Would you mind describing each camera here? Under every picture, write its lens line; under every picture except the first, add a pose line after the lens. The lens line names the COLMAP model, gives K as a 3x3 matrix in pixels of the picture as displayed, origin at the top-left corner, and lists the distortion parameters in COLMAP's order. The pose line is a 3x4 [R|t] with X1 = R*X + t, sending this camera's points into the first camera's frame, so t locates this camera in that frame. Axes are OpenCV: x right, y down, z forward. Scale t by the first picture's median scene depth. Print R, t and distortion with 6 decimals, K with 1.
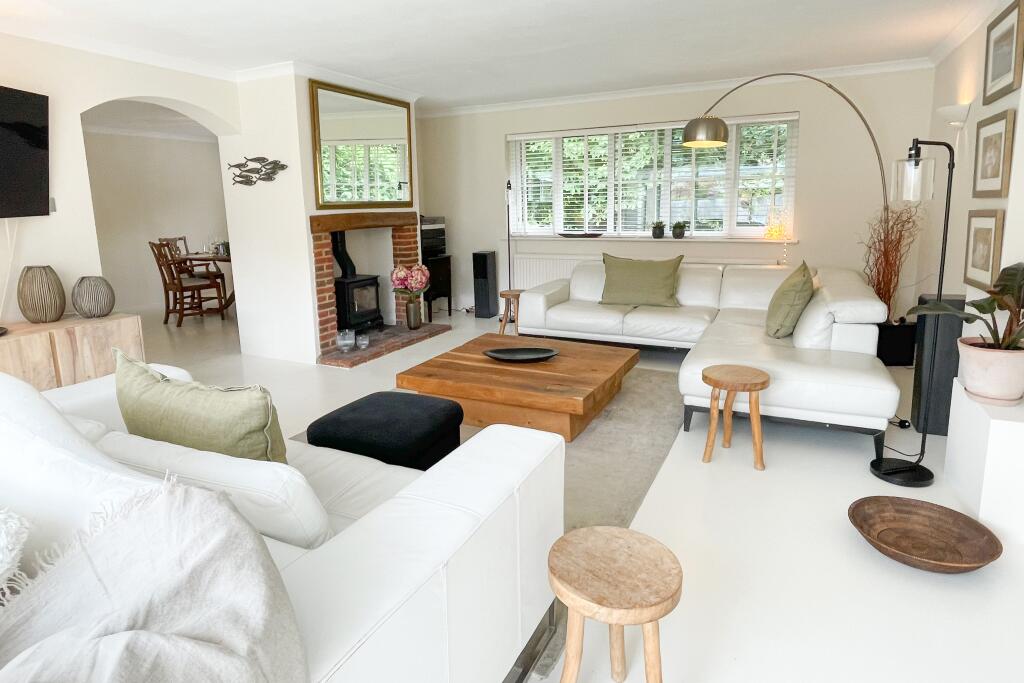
lens RADIAL K [[562.0, 0, 510.3], [0, 562.0, 352.4], [0, 0, 1]] dist [0.010995, 0.000191]
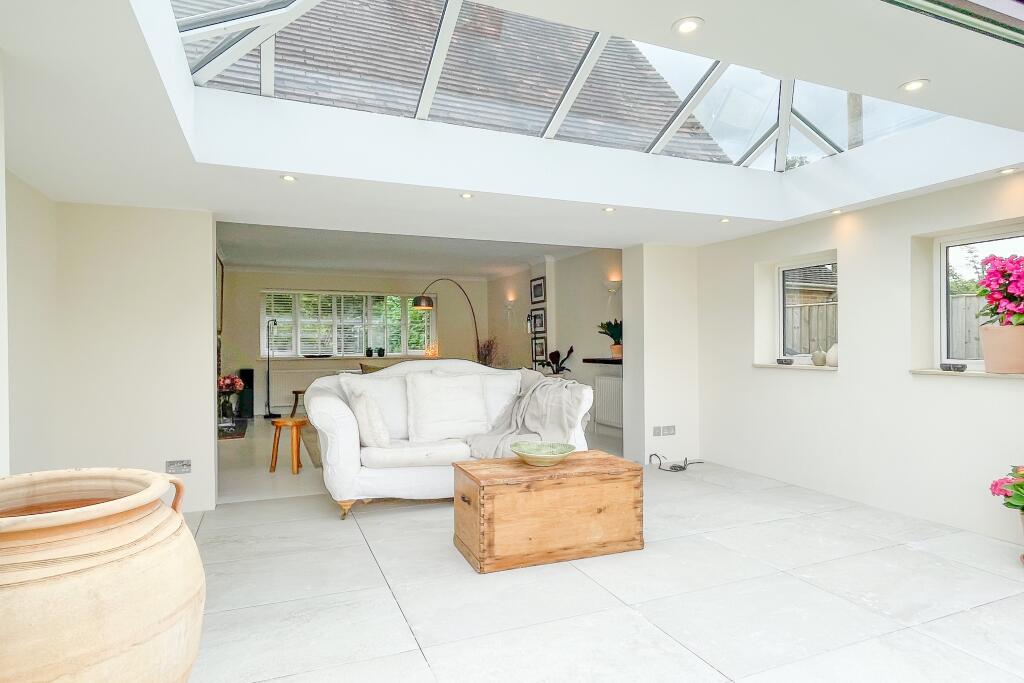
lens RADIAL K [[562.0, 0, 510.3], [0, 562.0, 352.4], [0, 0, 1]] dist [0.010995, 0.000191]
pose [[0.641829, -0.002620, 0.766843, -0.761652], [0.196560, 0.967148, -0.161212, 0.136901], [-0.741228, 0.254201, 0.621259, -0.355417]]
